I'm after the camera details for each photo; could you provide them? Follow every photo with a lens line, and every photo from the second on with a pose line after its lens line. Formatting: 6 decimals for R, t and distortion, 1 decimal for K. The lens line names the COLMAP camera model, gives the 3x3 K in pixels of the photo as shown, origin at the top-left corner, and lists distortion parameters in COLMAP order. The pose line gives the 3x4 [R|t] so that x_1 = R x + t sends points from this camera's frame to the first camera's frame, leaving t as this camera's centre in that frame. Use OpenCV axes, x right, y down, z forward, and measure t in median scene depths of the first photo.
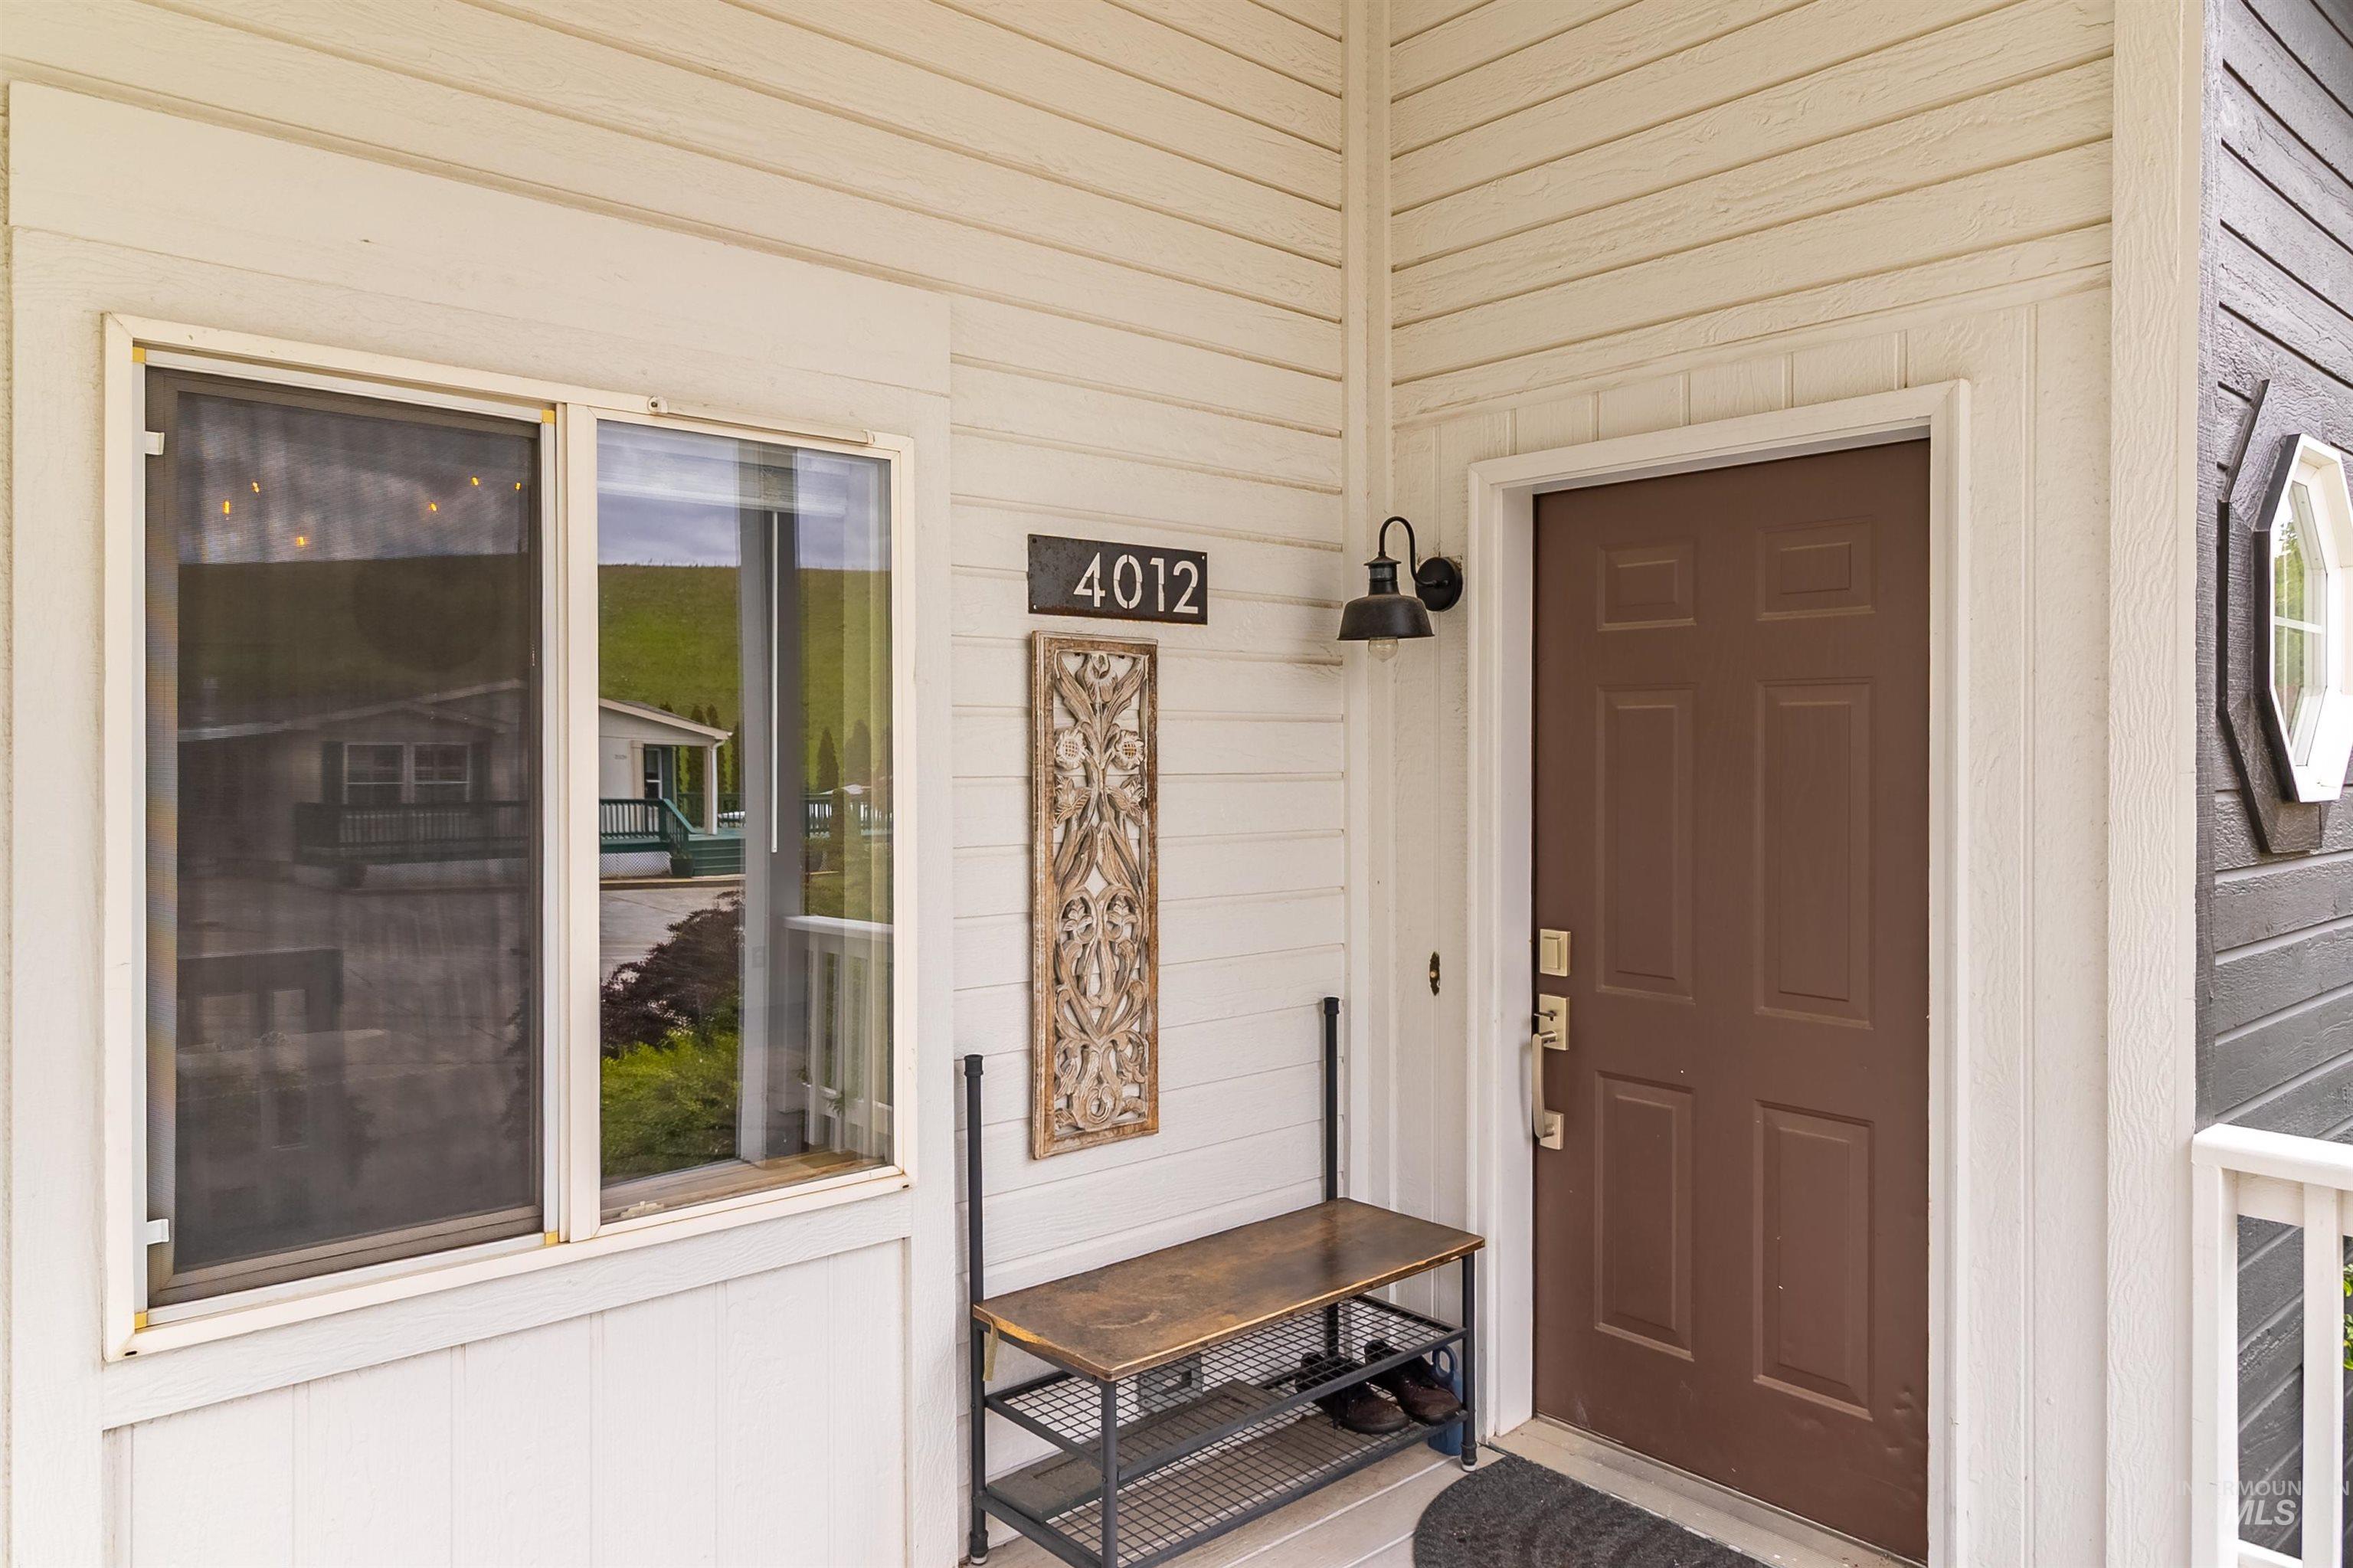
lens RADIAL K [[1540.2, 0, 1175.7], [0, 1540.2, 754.3], [0, 0, 1]] dist [0.003206, 0.003405]
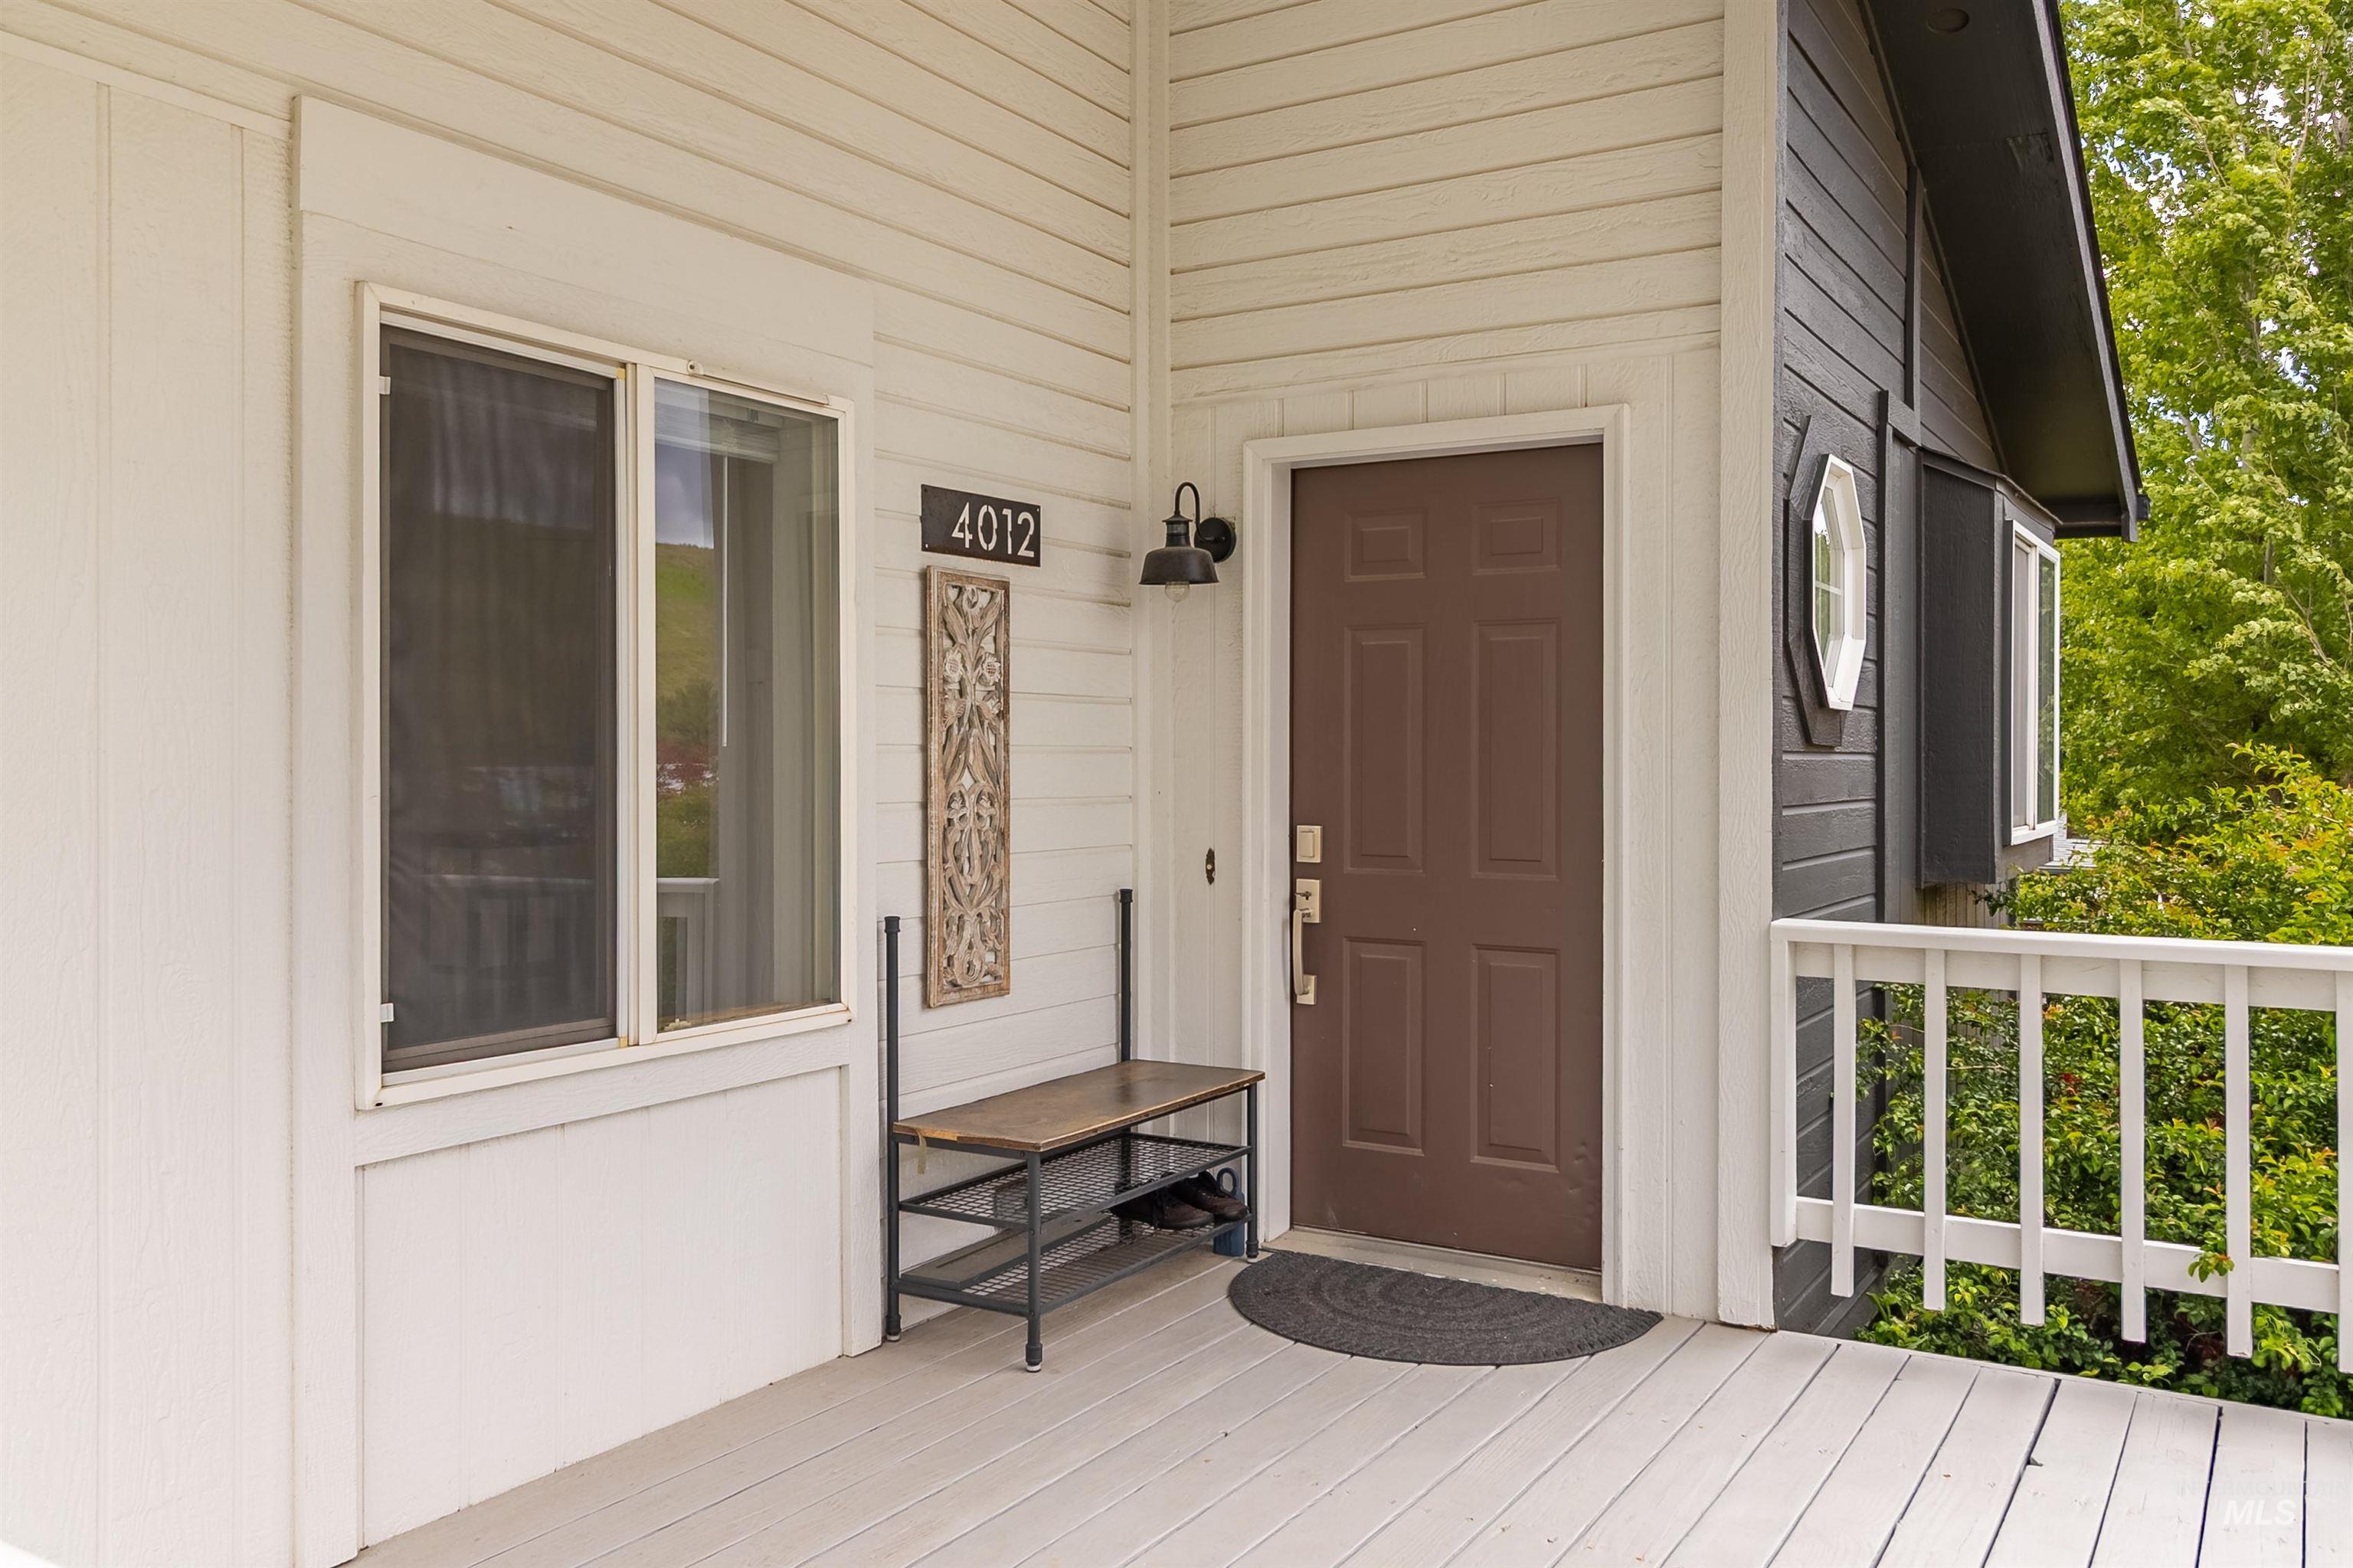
lens RADIAL K [[1884.3, 0, 1164.4], [0, 1884.3, 759.8], [0, 0, 1]] dist [0.009864, 0.000054]
pose [[0.954886, -0.000301, 0.296971, -0.345678], [0.000825, 0.999998, -0.001638, 0.071954], [-0.296970, 0.001810, 0.954885, -0.443233]]
